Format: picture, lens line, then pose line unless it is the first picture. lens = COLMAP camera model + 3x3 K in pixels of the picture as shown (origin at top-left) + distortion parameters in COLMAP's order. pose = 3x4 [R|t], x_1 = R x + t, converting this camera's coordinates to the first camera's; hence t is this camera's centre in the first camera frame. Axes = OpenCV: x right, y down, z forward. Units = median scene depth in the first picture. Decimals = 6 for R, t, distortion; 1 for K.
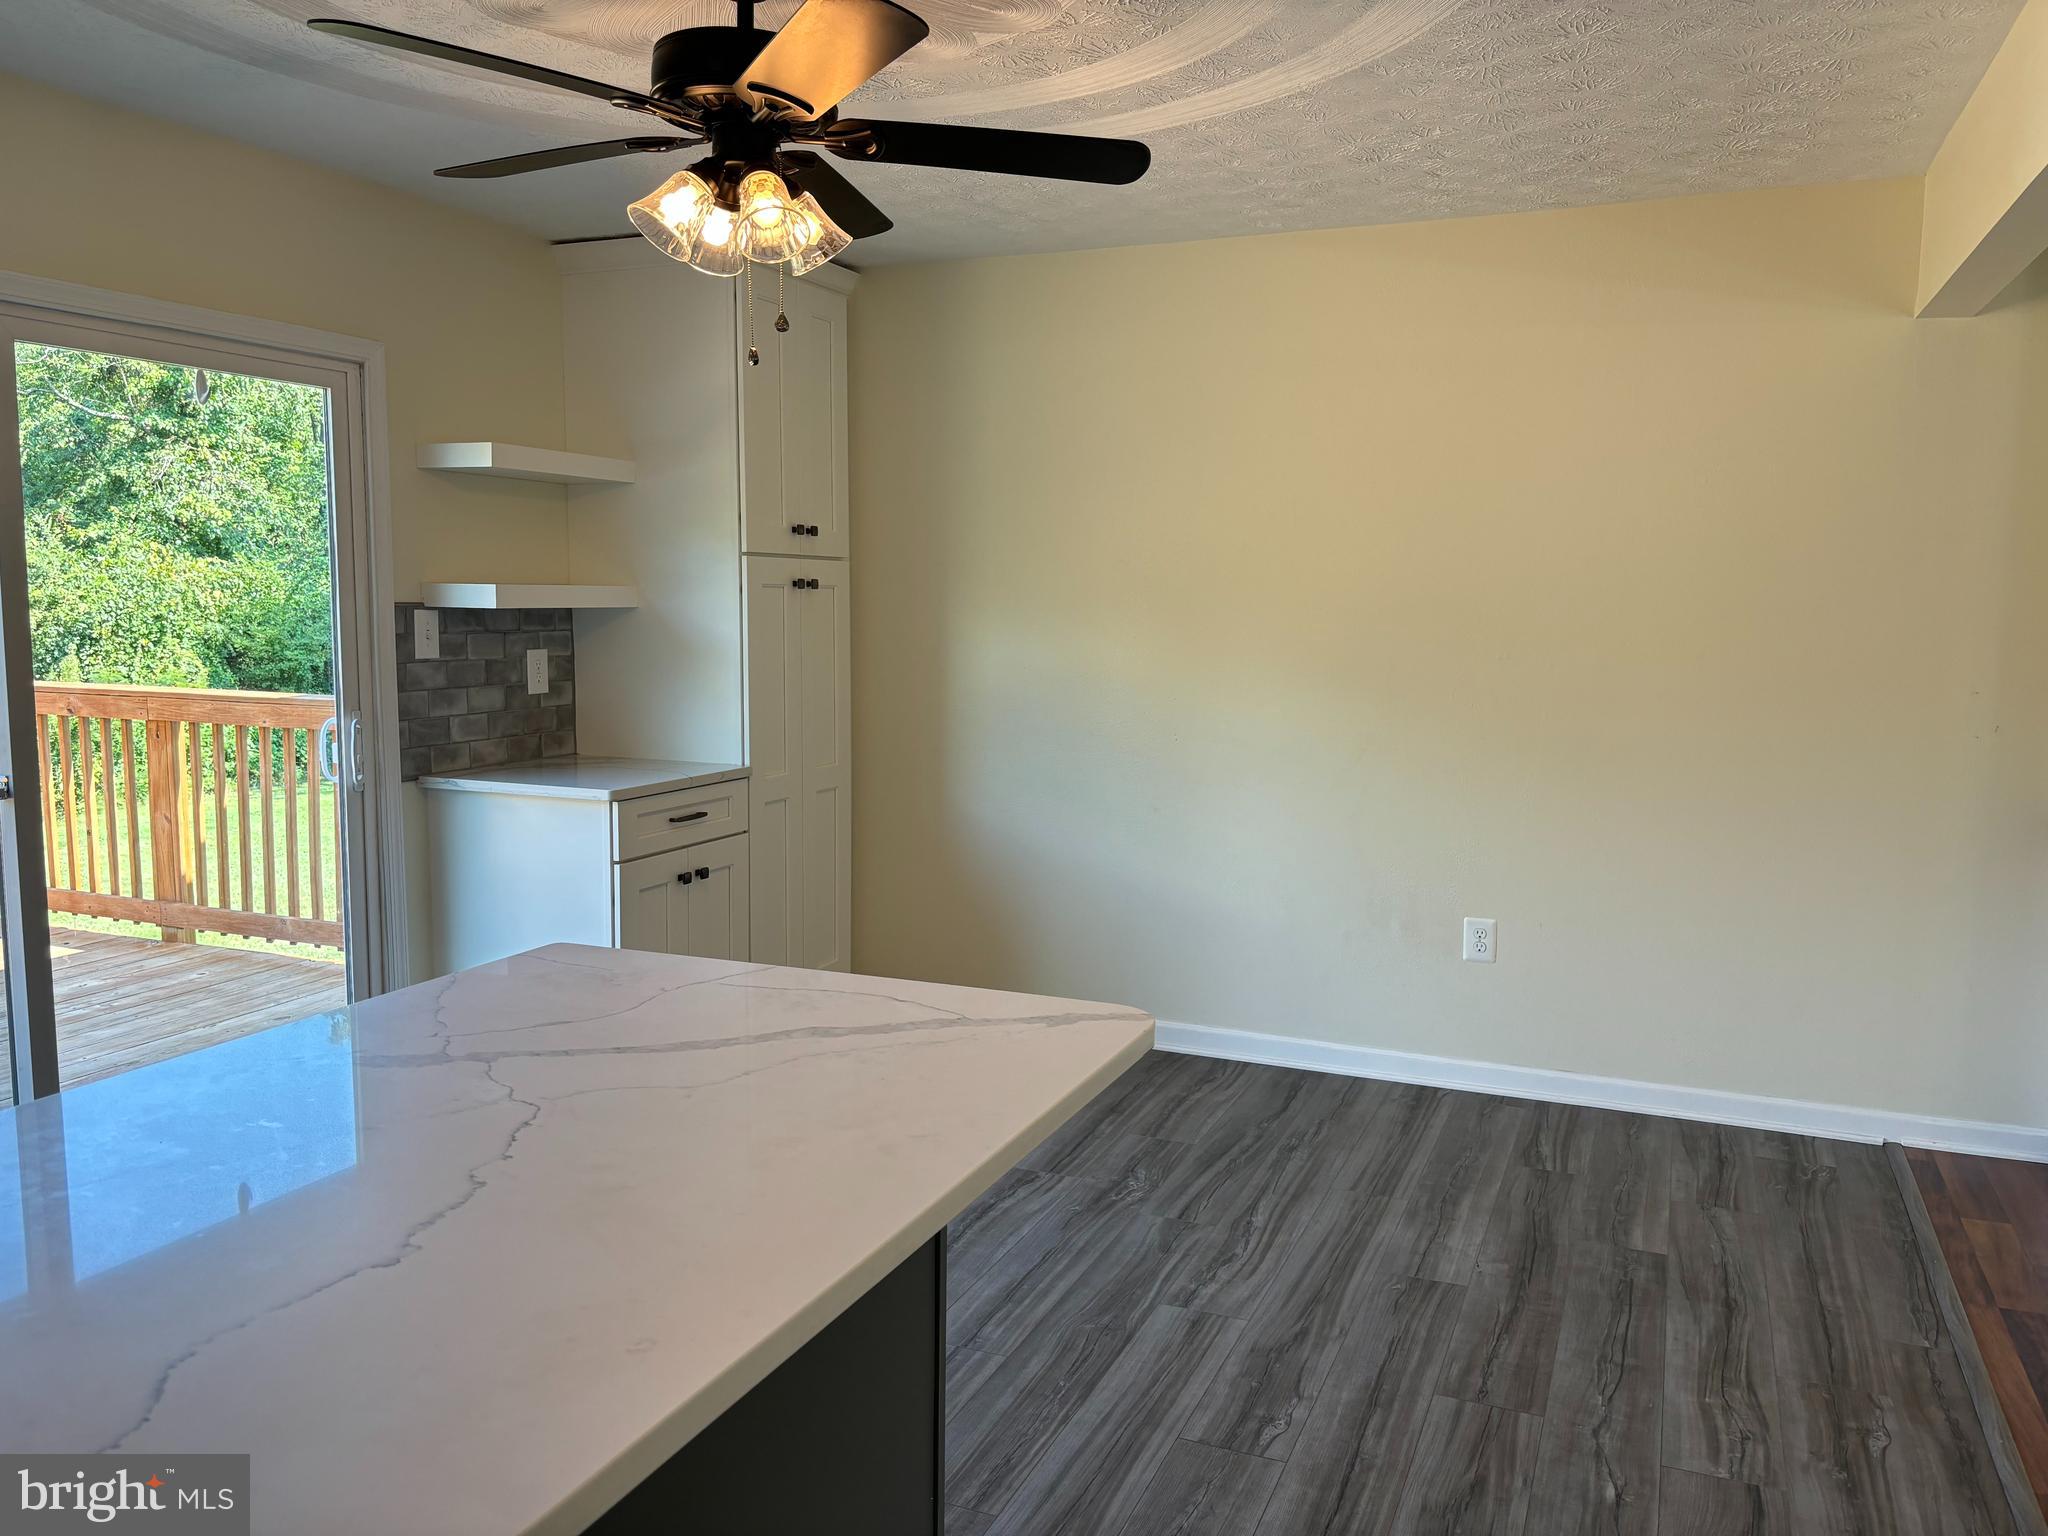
lens RADIAL K [[1546.6, 0, 1032.1], [0, 1546.6, 773.6], [0, 0, 1]] dist [0.078441, -0.129731]
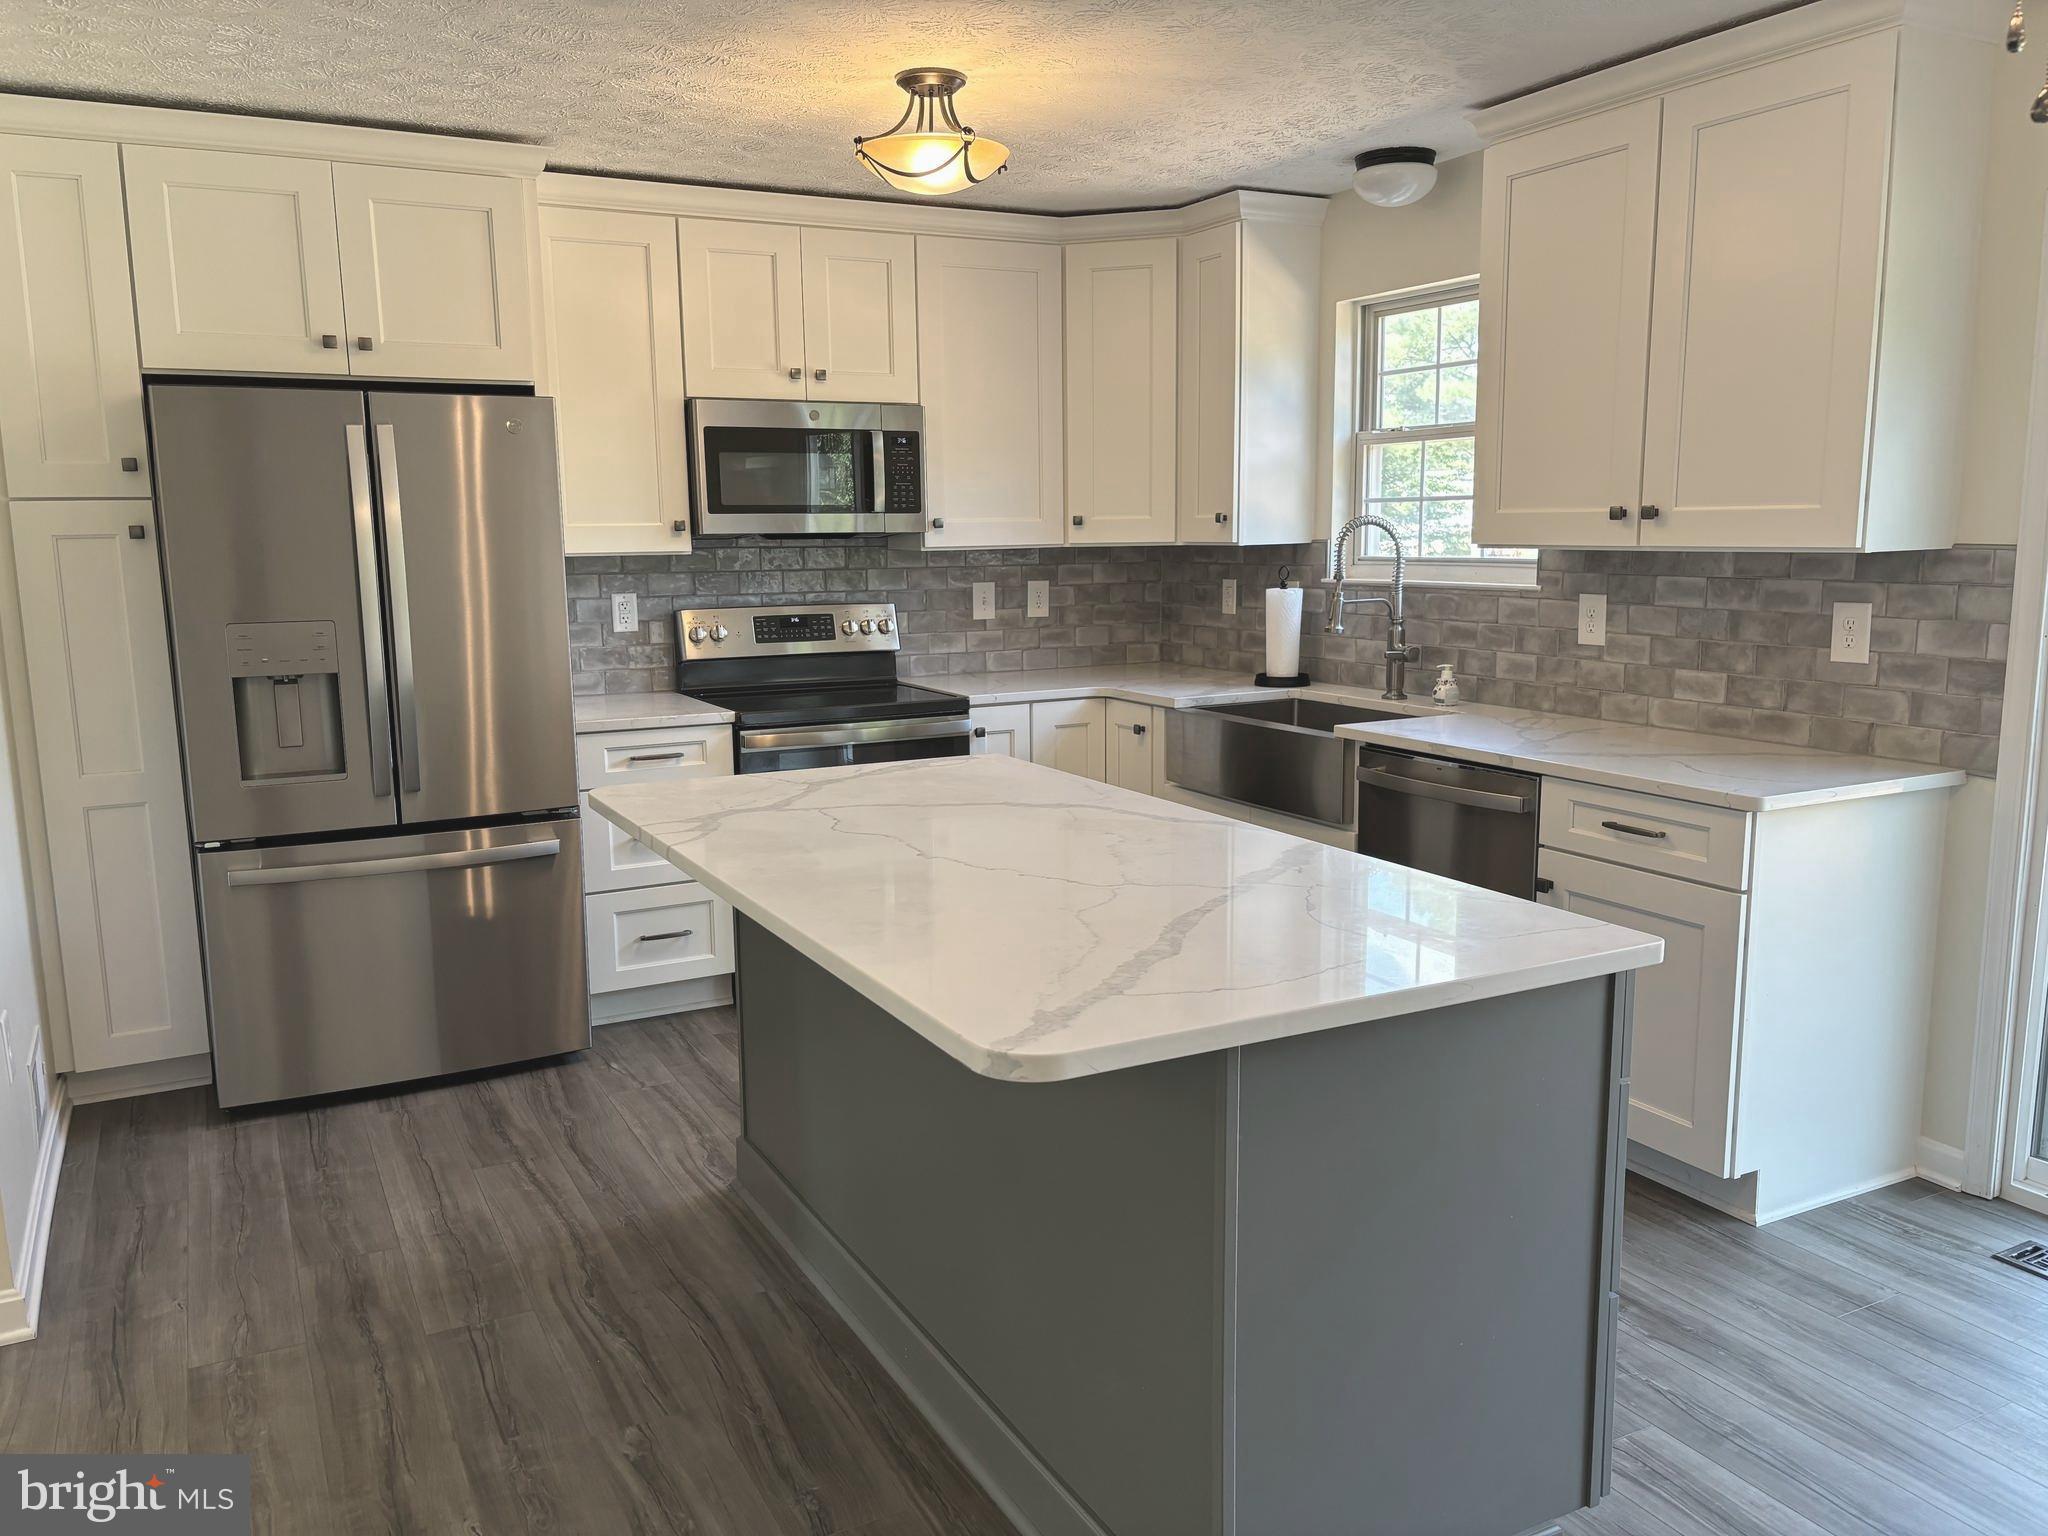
lens RADIAL K [[1546.6, 0, 1032.1], [0, 1546.6, 773.6], [0, 0, 1]] dist [0.078441, -0.129731]
pose [[-0.634033, 0.121014, -0.763779, 0.303336], [-0.084958, 0.970800, 0.224340, -0.077562], [0.768625, 0.207128, -0.605238, 0.663099]]
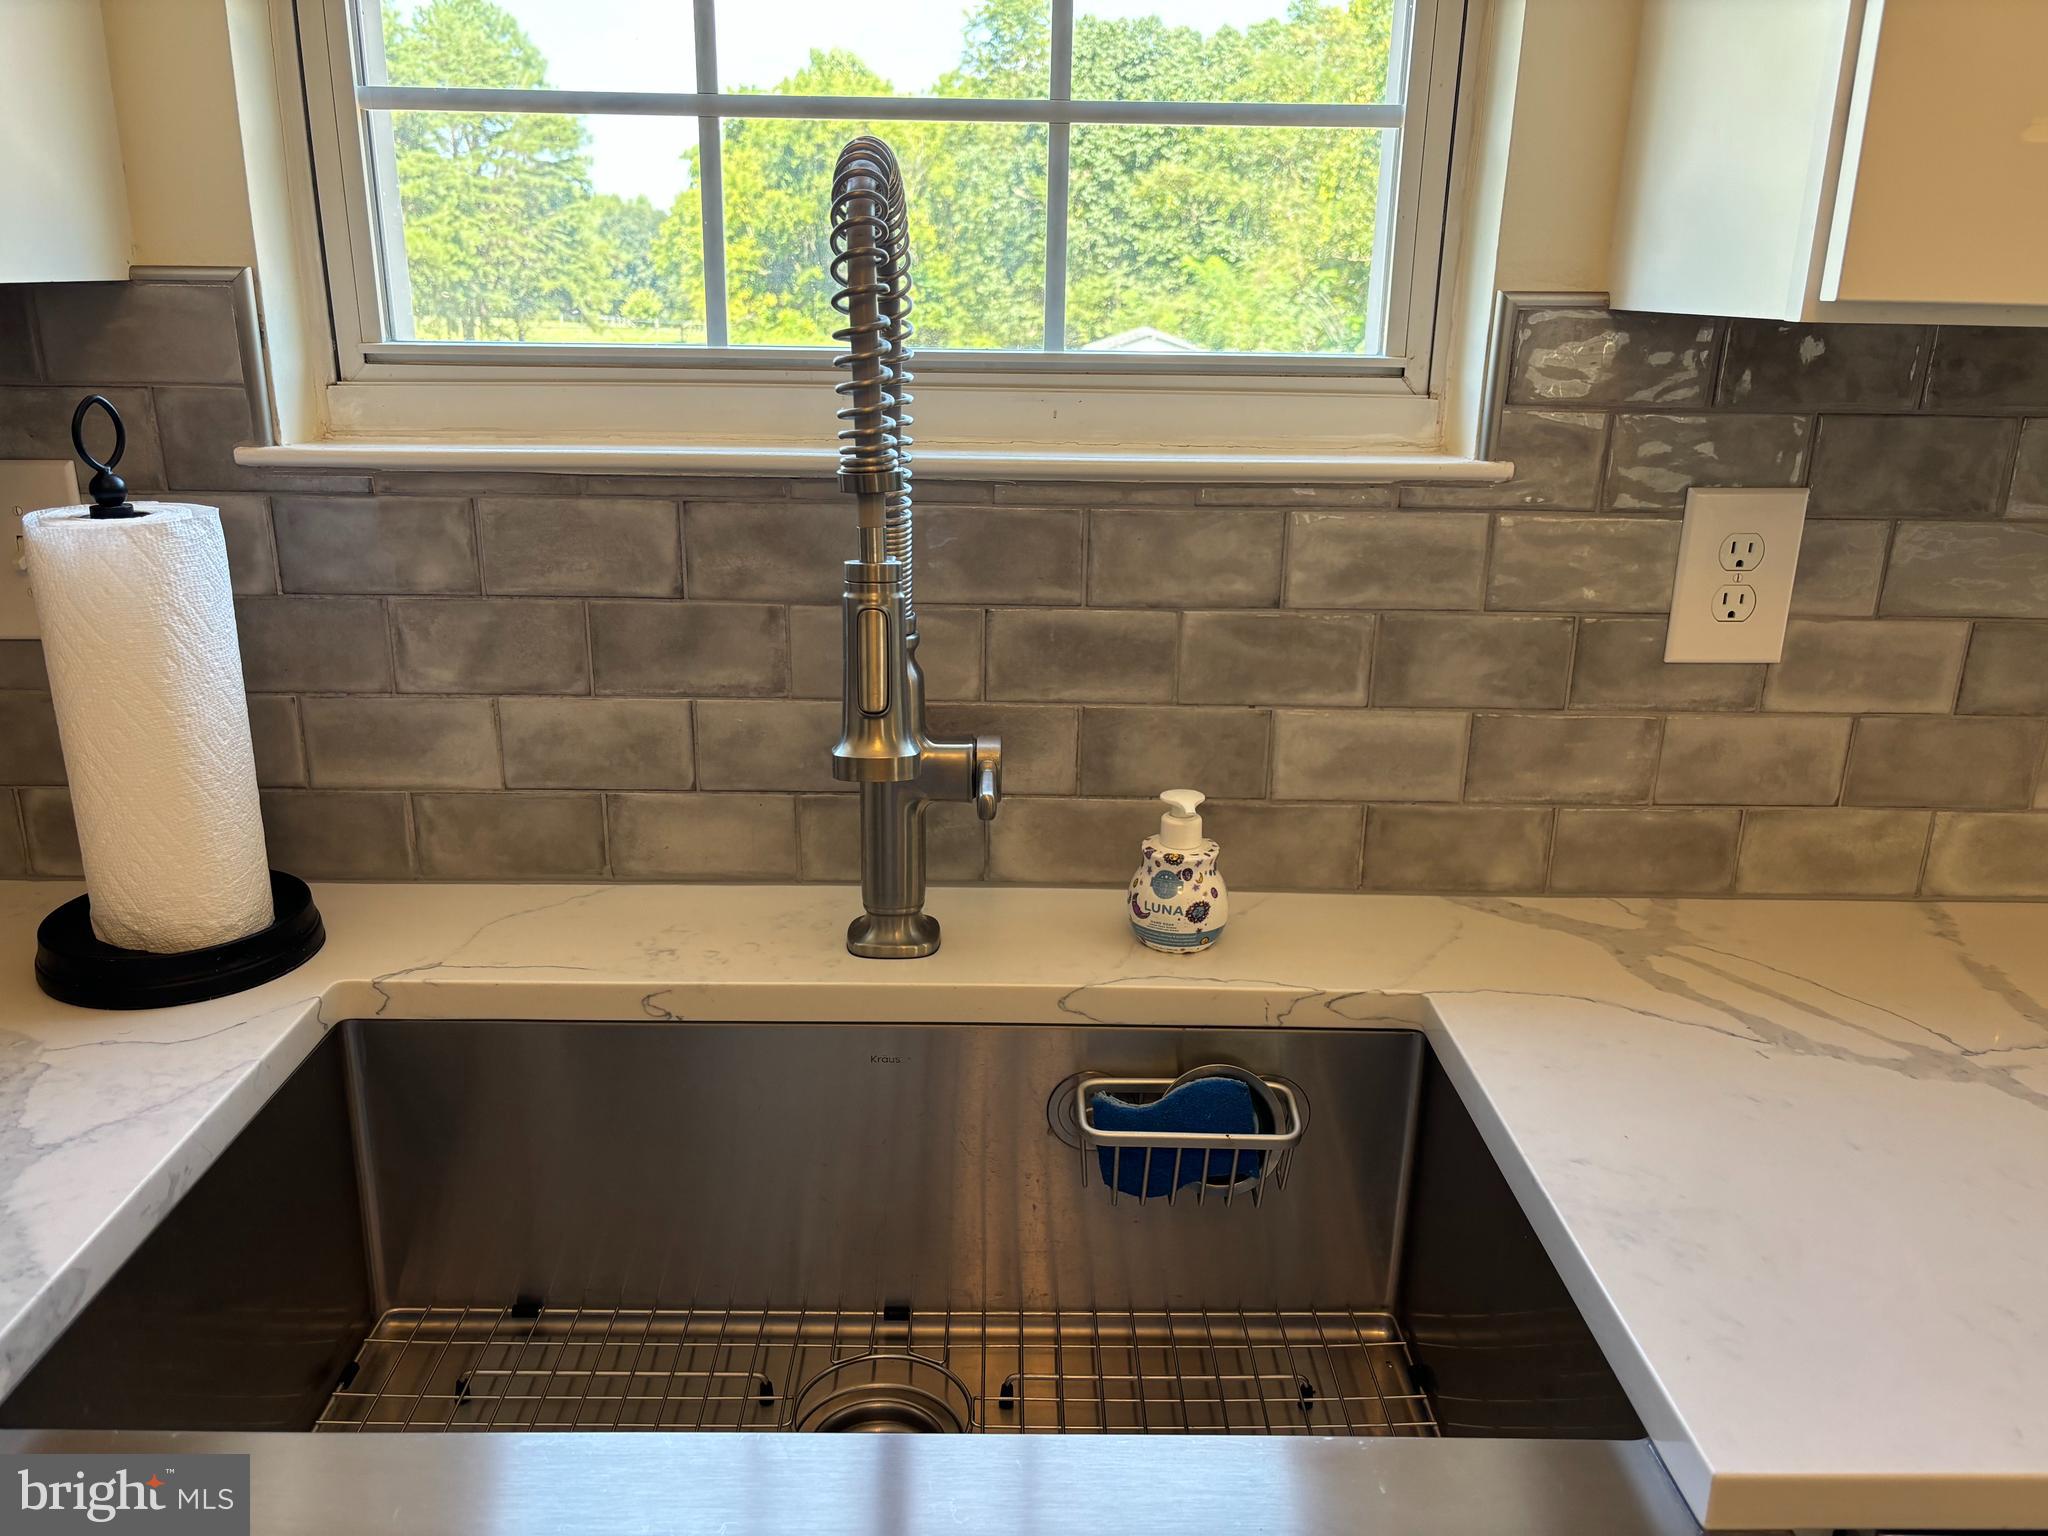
lens RADIAL K [[1581.0, 0, 1020.2], [0, 1581.0, 802.6], [0, 0, 1]] dist [0.001401, 0.043481]
pose [[0.390566, 0.286342, -0.874909, -0.444589], [-0.117485, 0.958127, 0.261132, -0.004422], [0.913047, 0.000800, 0.407853, 0.102790]]
